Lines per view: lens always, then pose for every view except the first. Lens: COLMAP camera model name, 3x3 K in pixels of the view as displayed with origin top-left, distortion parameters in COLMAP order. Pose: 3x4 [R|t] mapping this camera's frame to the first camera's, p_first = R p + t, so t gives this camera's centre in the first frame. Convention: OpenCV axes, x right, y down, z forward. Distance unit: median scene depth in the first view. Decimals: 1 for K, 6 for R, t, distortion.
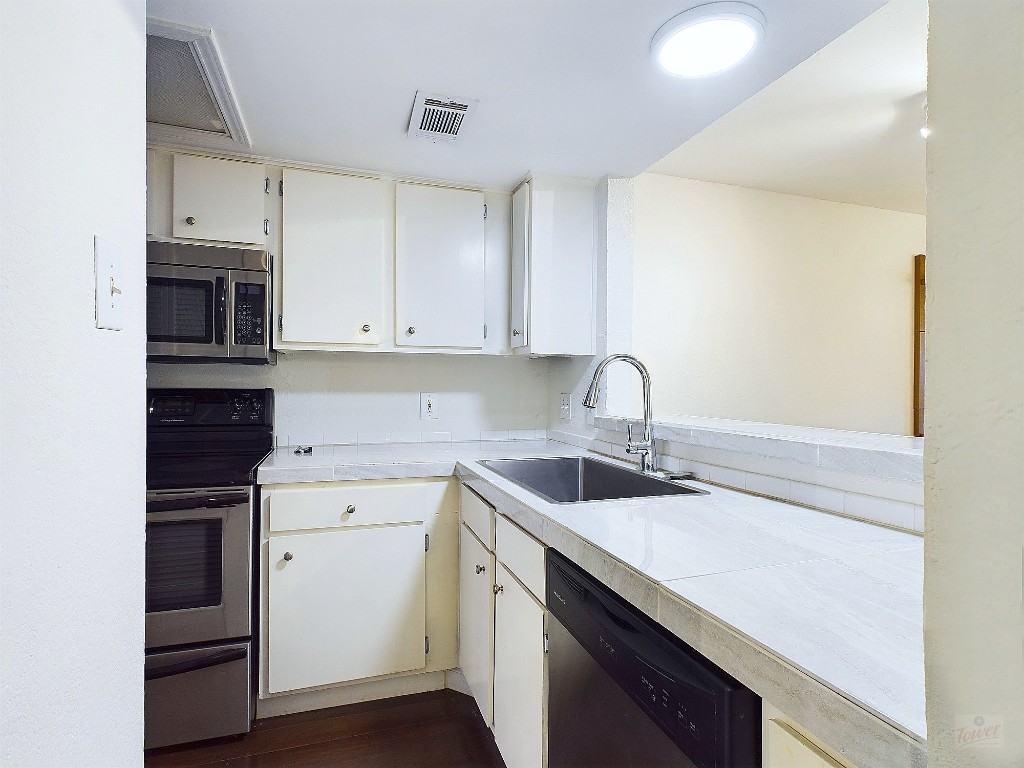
lens RADIAL K [[523.5, 0, 491.1], [0, 523.5, 378.1], [0, 0, 1]] dist [0.010687, -0.000799]
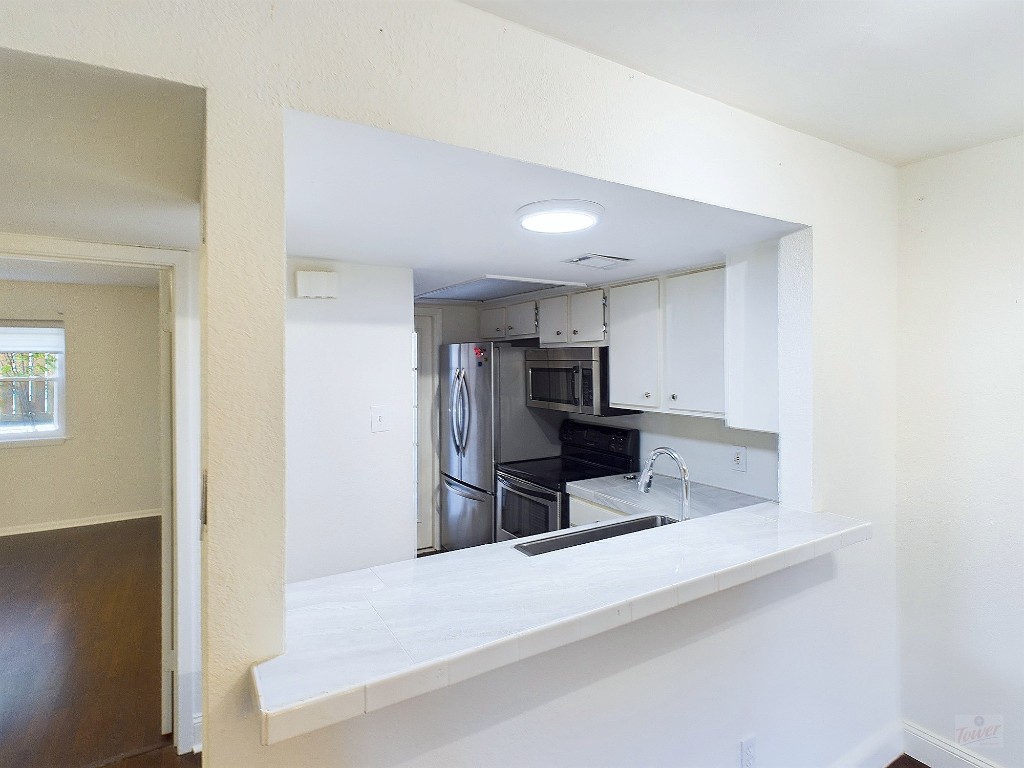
lens RADIAL K [[541.6, 0, 503.4], [0, 541.6, 356.9], [0, 0, 1]] dist [0.009348, -0.000087]
pose [[0.224306, -0.019249, -0.974329, 1.119963], [0.028968, 0.999495, -0.013077, -0.201133], [0.974088, -0.025291, 0.224750, 0.365550]]
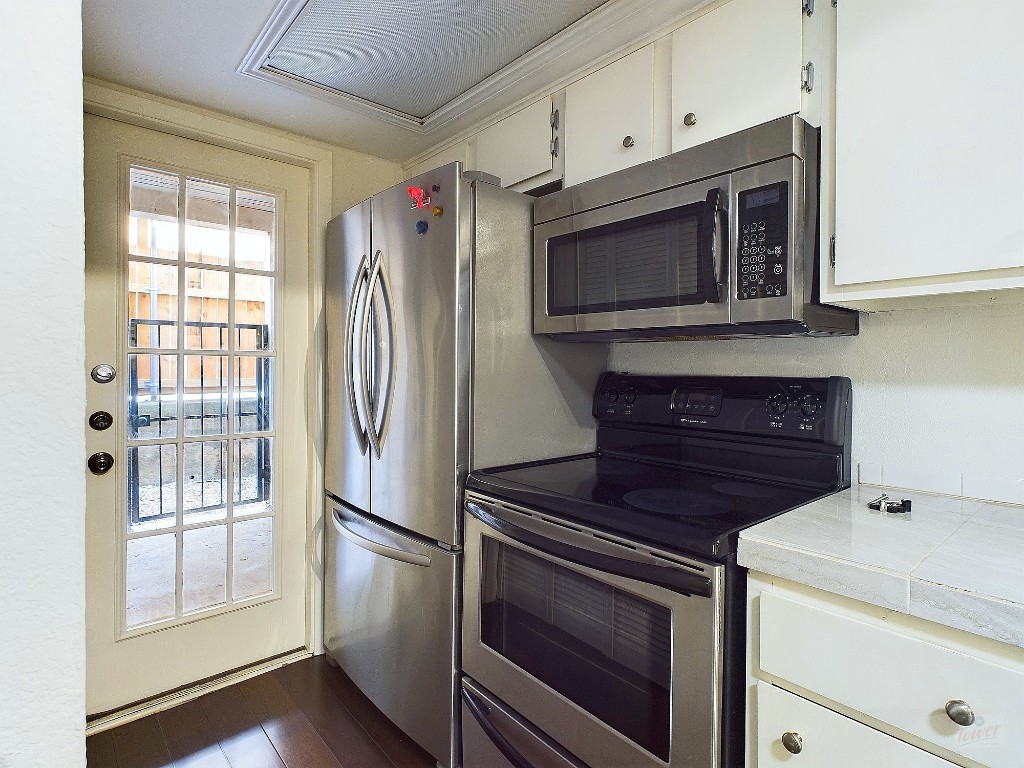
lens RADIAL K [[541.6, 0, 505.3], [0, 541.6, 369.4], [0, 0, 1]] dist [0.009348, -0.000087]
pose [[0.390102, -0.004582, -0.920760, -0.038989], [0.017524, 0.999843, 0.002448, 0.005890], [0.920605, -0.017091, 0.390121, 0.522844]]
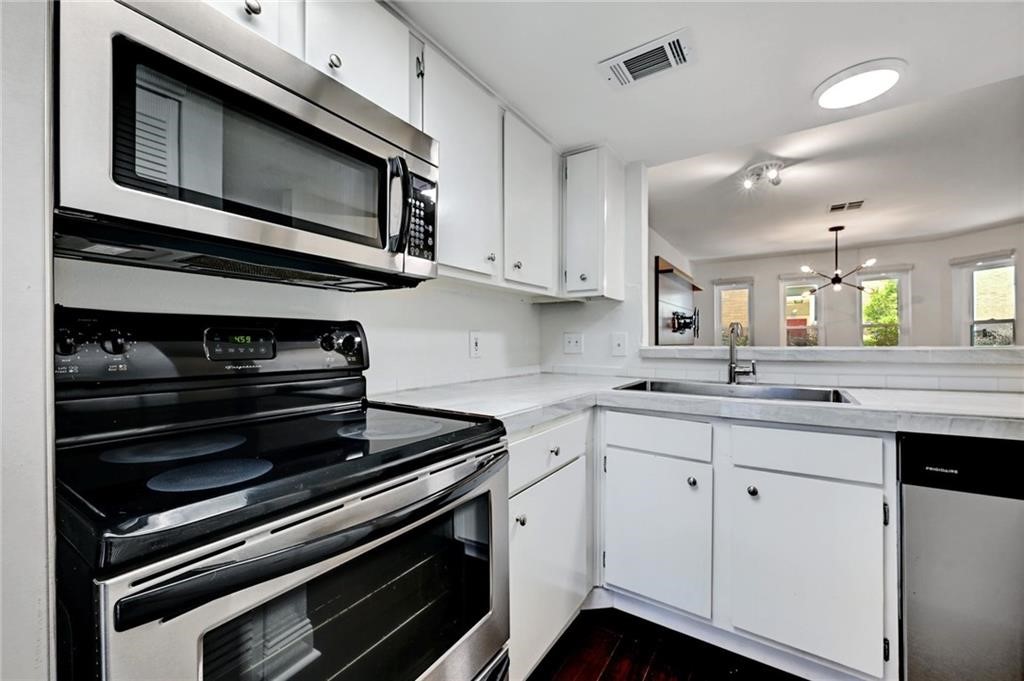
lens RADIAL K [[413.0, 0, 497.6], [0, 413.0, 334.1], [0, 0, 1]] dist [0.006735, -0.000562]
pose [[0.784418, 0.001965, 0.620229, -0.741305], [0.002169, 0.999980, -0.005911, 0.049133], [-0.620229, 0.005982, 0.784398, 0.463870]]
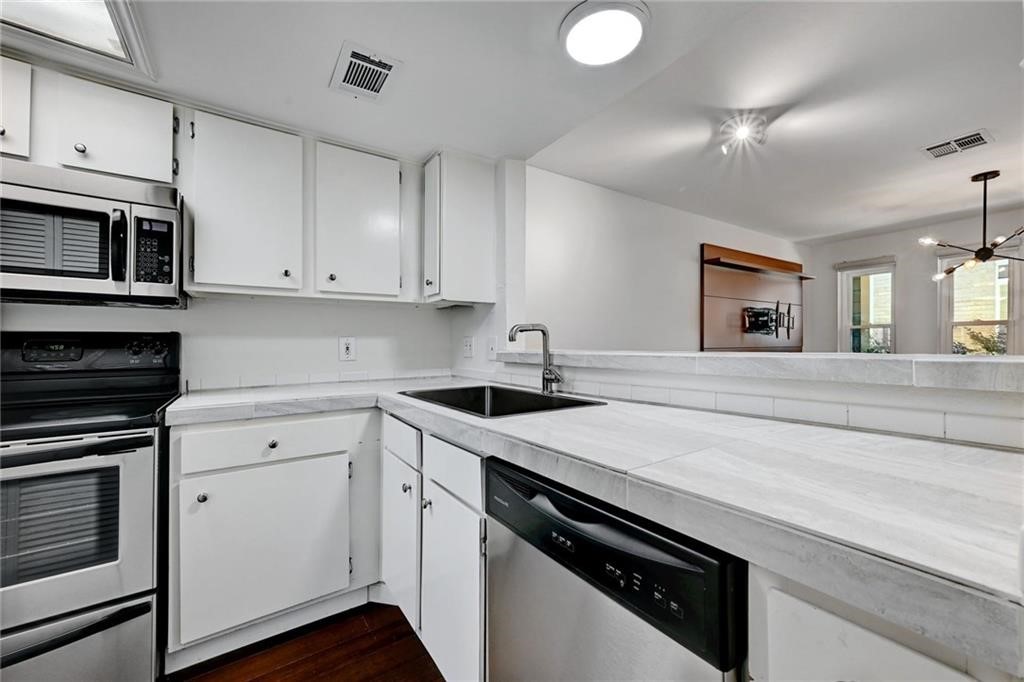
lens RADIAL K [[399.4, 0, 493.2], [0, 399.4, 334.3], [0, 0, 1]] dist [0.015787, 0.000205]
pose [[0.963564, -0.008147, 0.267353, -0.059890], [0.012730, 0.999800, -0.015415, 0.050213], [-0.267174, 0.018257, 0.963475, 0.118941]]
